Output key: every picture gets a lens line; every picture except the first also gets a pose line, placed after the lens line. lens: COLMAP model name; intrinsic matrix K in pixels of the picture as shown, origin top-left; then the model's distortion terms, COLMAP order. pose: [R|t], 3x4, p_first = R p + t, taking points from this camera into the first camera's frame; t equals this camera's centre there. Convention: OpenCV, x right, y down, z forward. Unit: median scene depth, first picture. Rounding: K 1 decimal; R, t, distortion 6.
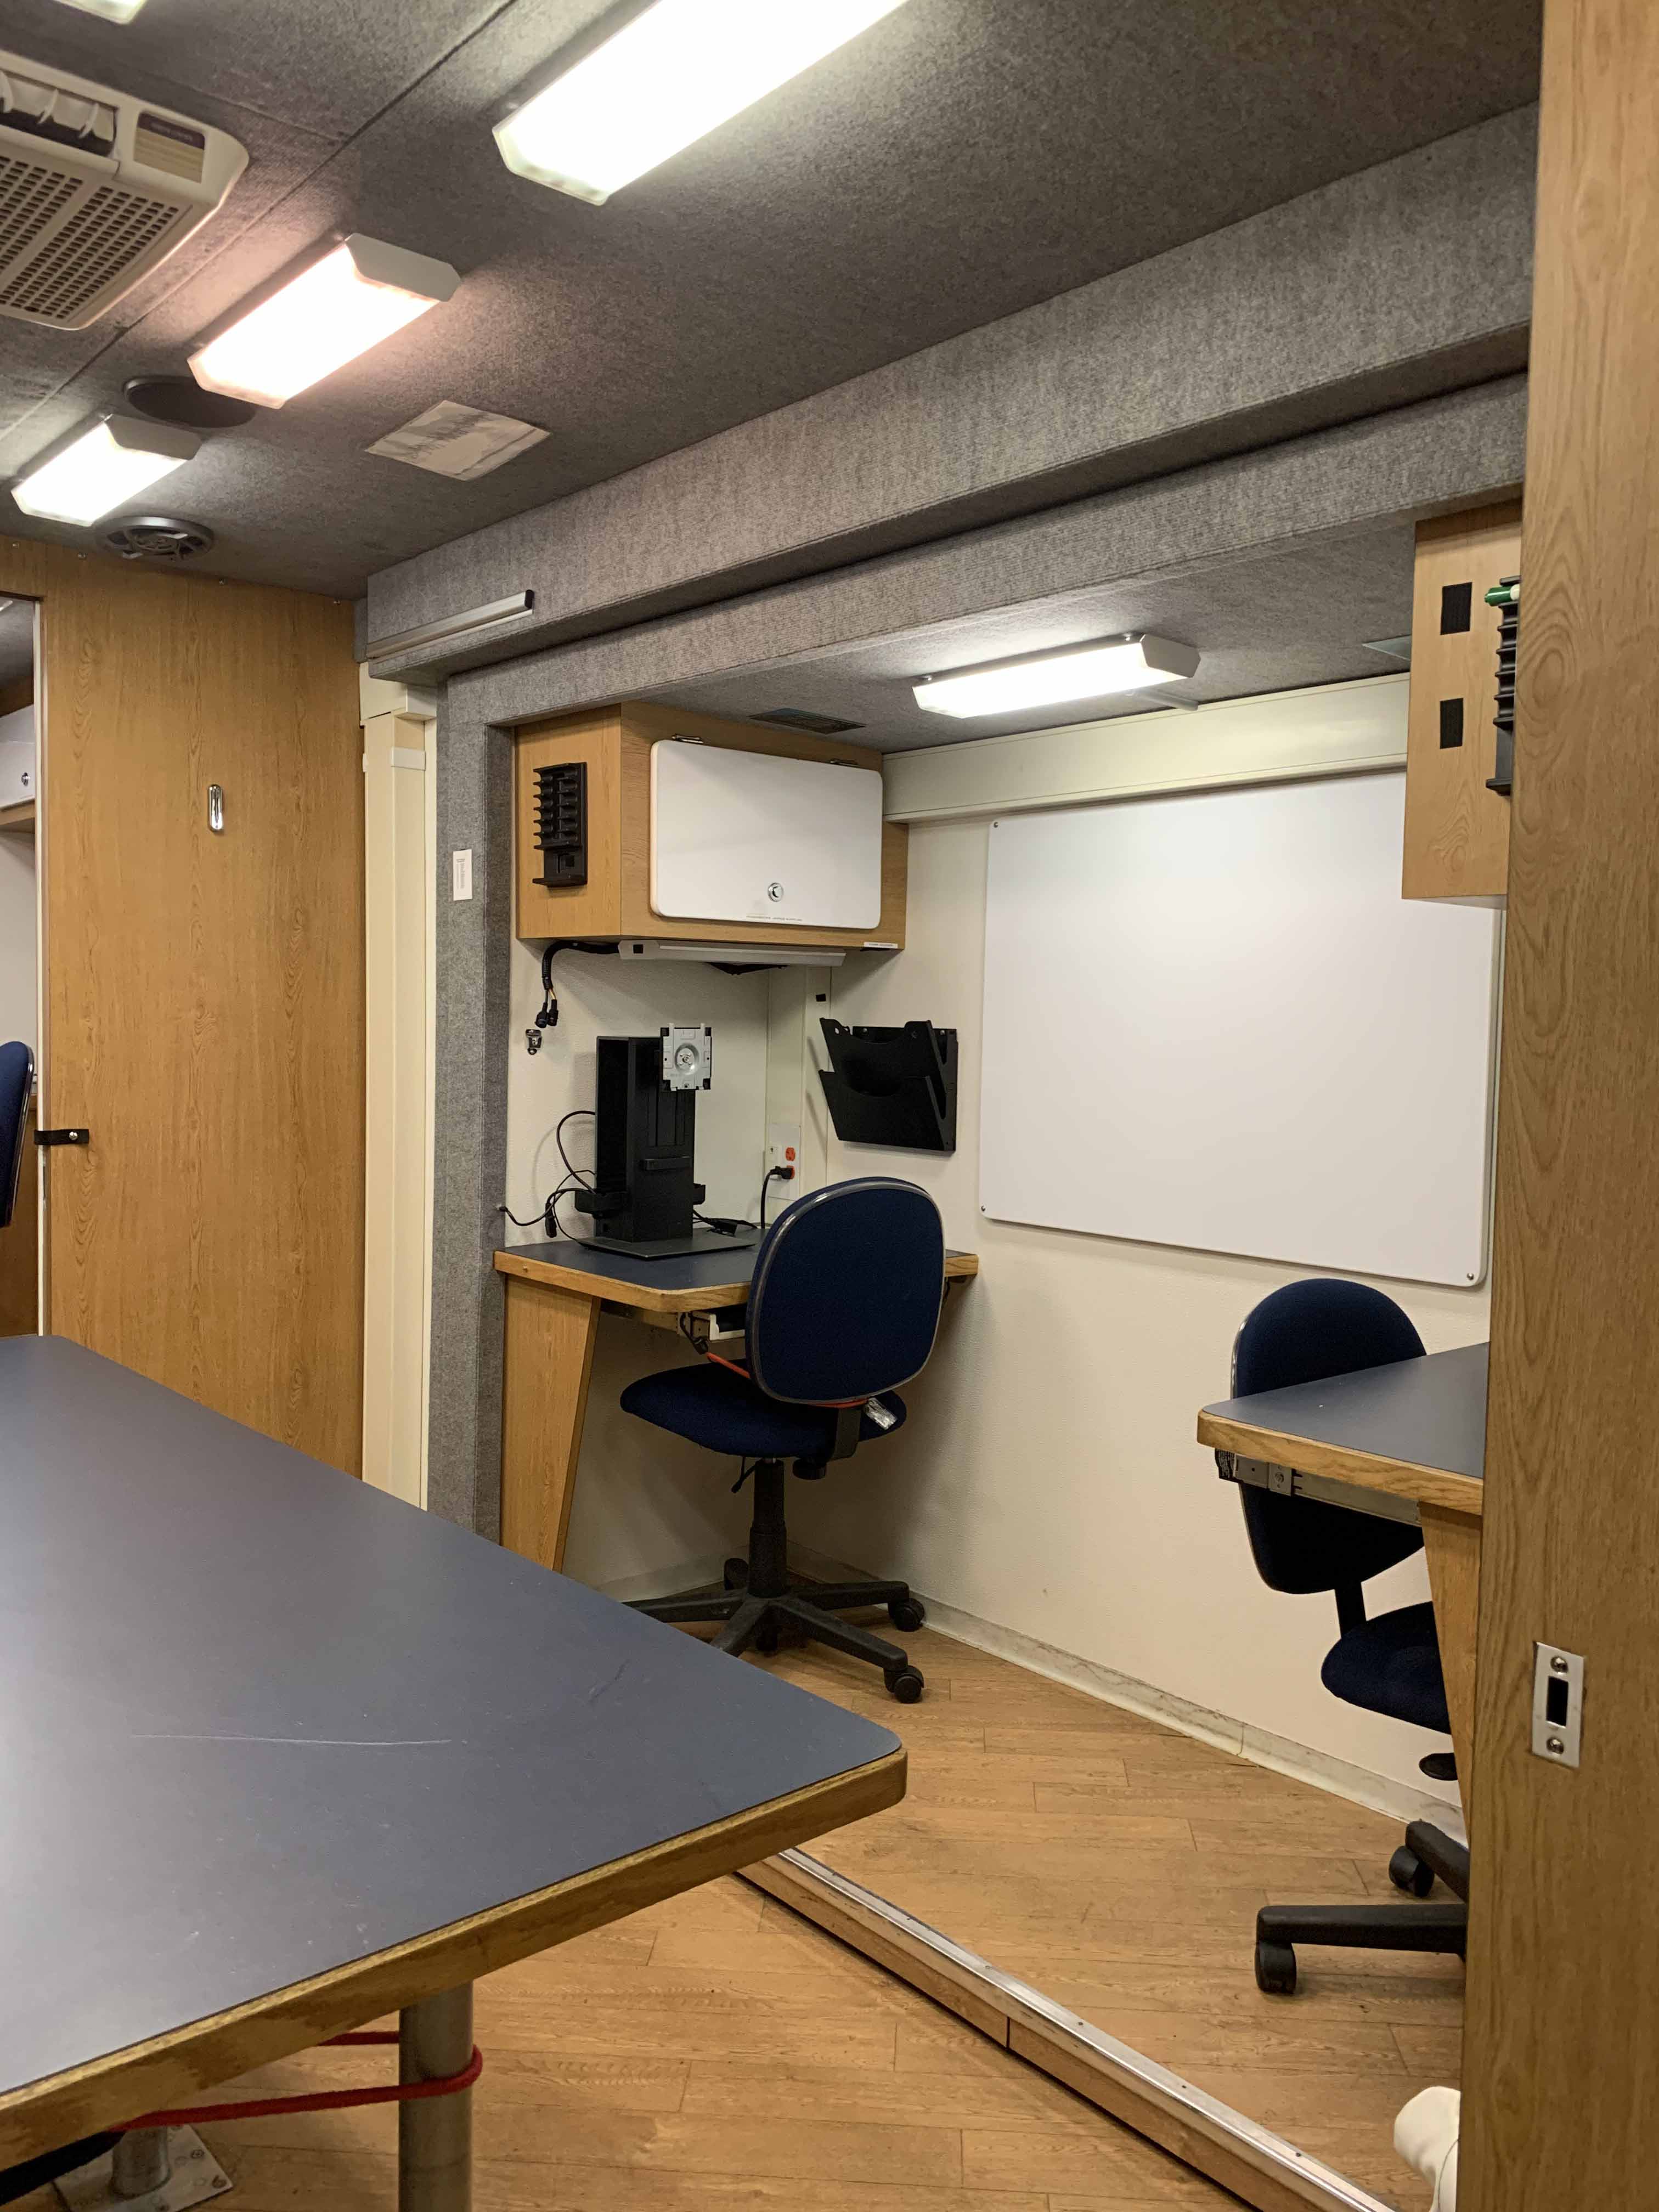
lens RADIAL K [[1679.1, 0, 832.9], [0, 1679.1, 1110.7], [0, 0, 1]] dist [0.042800, -0.059771]
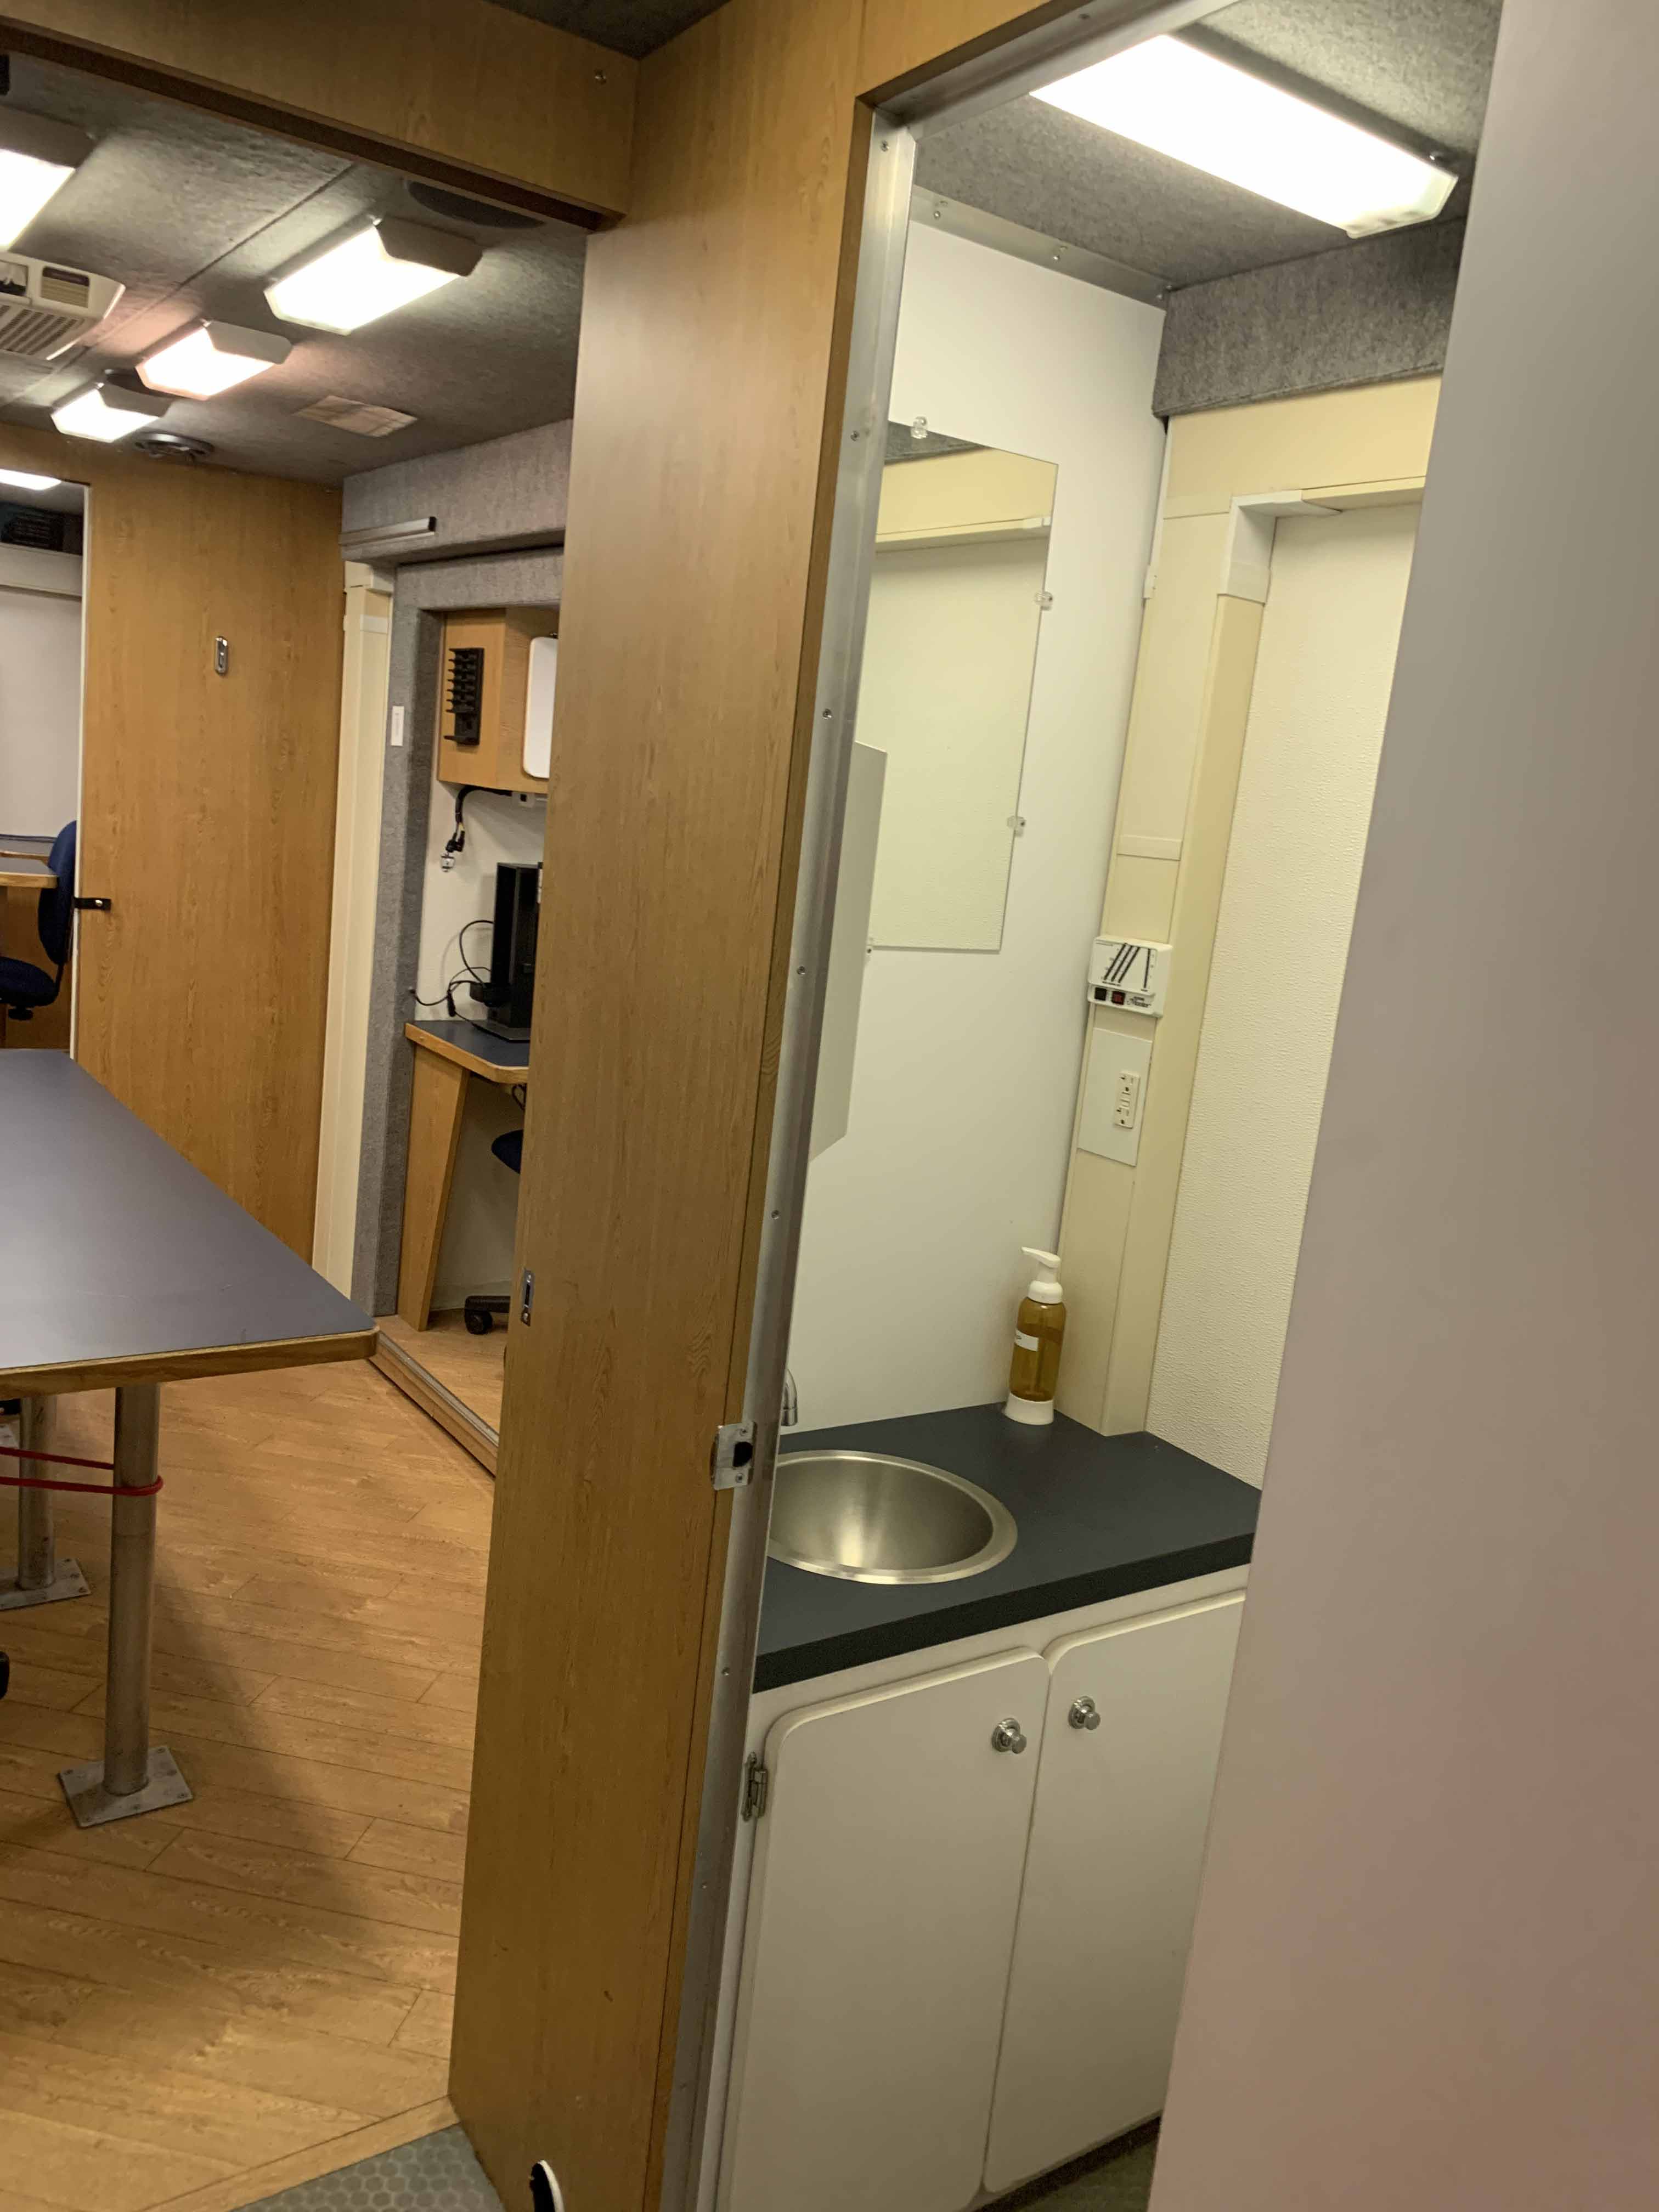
lens RADIAL K [[1699.7, 0, 829.5], [0, 1699.7, 1106.0], [0, 0, 1]] dist [0.016194, -0.003725]
pose [[0.989194, 0.106364, -0.100901, 0.264779], [-0.093473, 0.987760, 0.124870, -0.047884], [0.112948, -0.114089, 0.987029, -0.268665]]
